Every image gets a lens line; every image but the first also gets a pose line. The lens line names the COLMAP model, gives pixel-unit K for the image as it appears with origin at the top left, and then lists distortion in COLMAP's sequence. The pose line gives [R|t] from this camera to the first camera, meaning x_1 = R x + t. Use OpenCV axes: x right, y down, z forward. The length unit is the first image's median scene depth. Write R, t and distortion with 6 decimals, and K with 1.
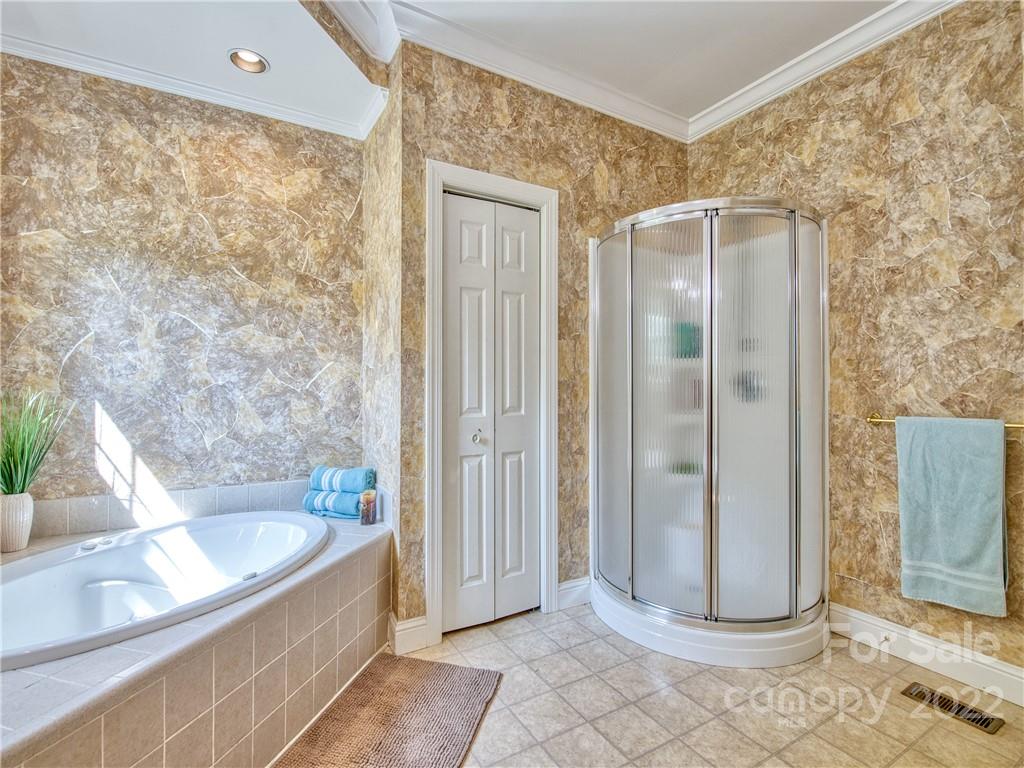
lens RADIAL K [[485.1, 0, 513.7], [0, 485.1, 379.2], [0, 0, 1]] dist [-0.009416, -0.002518]
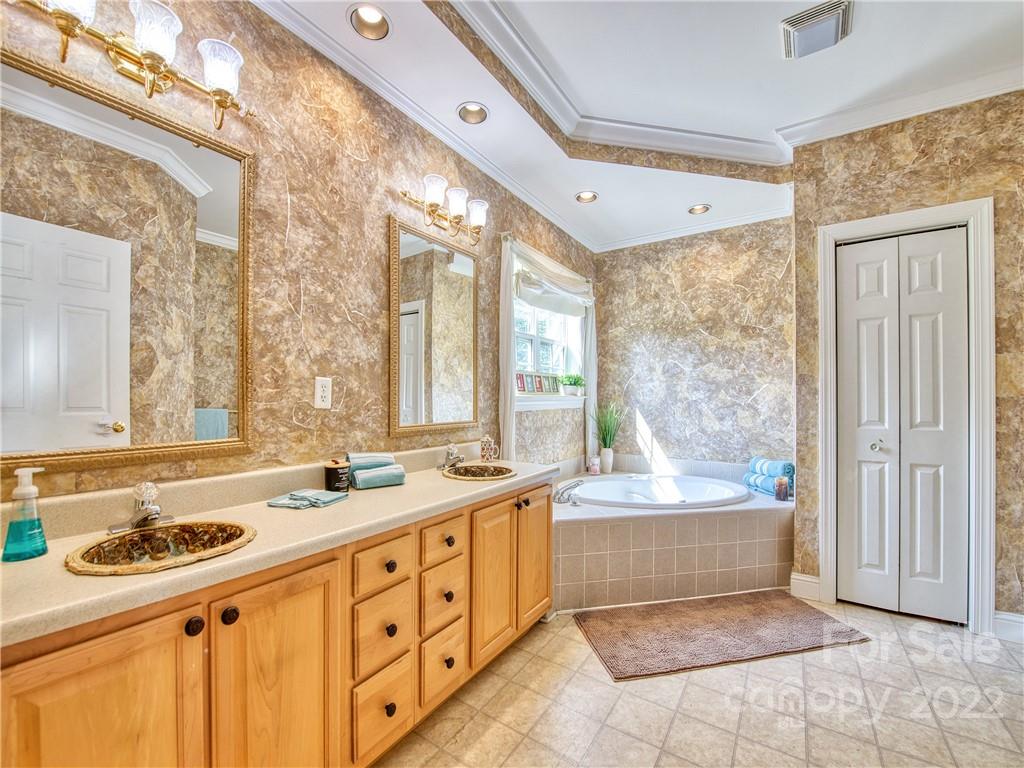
lens RADIAL K [[425.4, 0, 510.8], [0, 425.4, 392.5], [0, 0, 1]] dist [-0.014831, -0.000518]
pose [[0.438815, -0.011300, -0.898506, 0.456218], [0.008724, 0.999927, -0.008315, -0.008505], [0.898535, -0.004190, 0.438882, -0.233985]]
